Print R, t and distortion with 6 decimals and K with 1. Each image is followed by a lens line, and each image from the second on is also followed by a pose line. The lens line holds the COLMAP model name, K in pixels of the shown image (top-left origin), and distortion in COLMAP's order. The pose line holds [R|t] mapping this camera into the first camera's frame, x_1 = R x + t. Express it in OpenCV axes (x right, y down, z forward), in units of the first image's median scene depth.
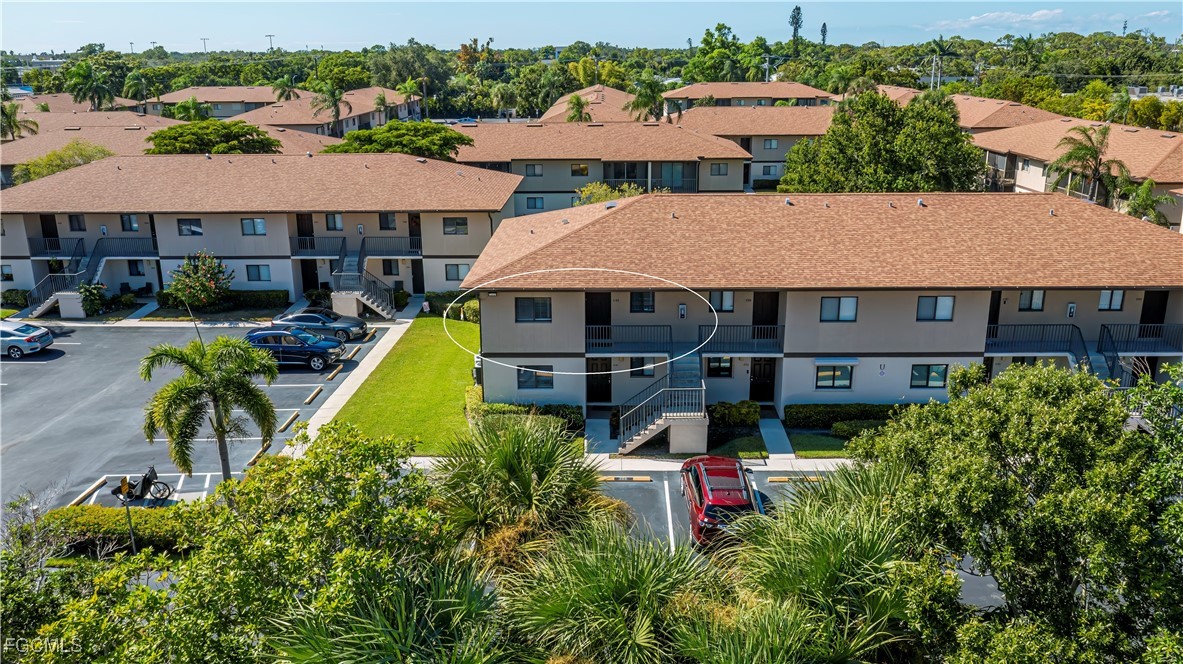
lens RADIAL K [[930.1, 0, 591.5], [0, 930.1, 332.0], [0, 0, 1]] dist [-0.012952, 0.008574]
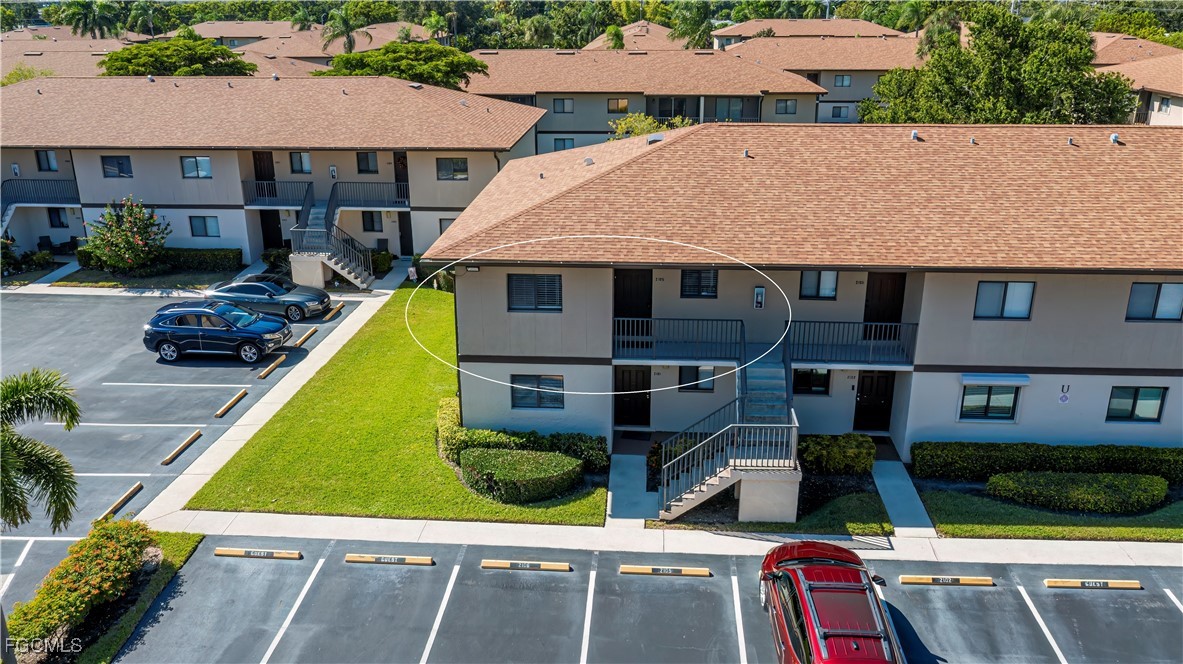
lens RADIAL K [[930.1, 0, 591.5], [0, 930.1, 332.0], [0, 0, 1]] dist [-0.012952, 0.008574]
pose [[0.998932, 0.019106, -0.042079, 0.005307], [-0.016929, 0.998530, 0.051488, -0.025712], [0.043001, -0.050720, 0.997787, 0.283482]]
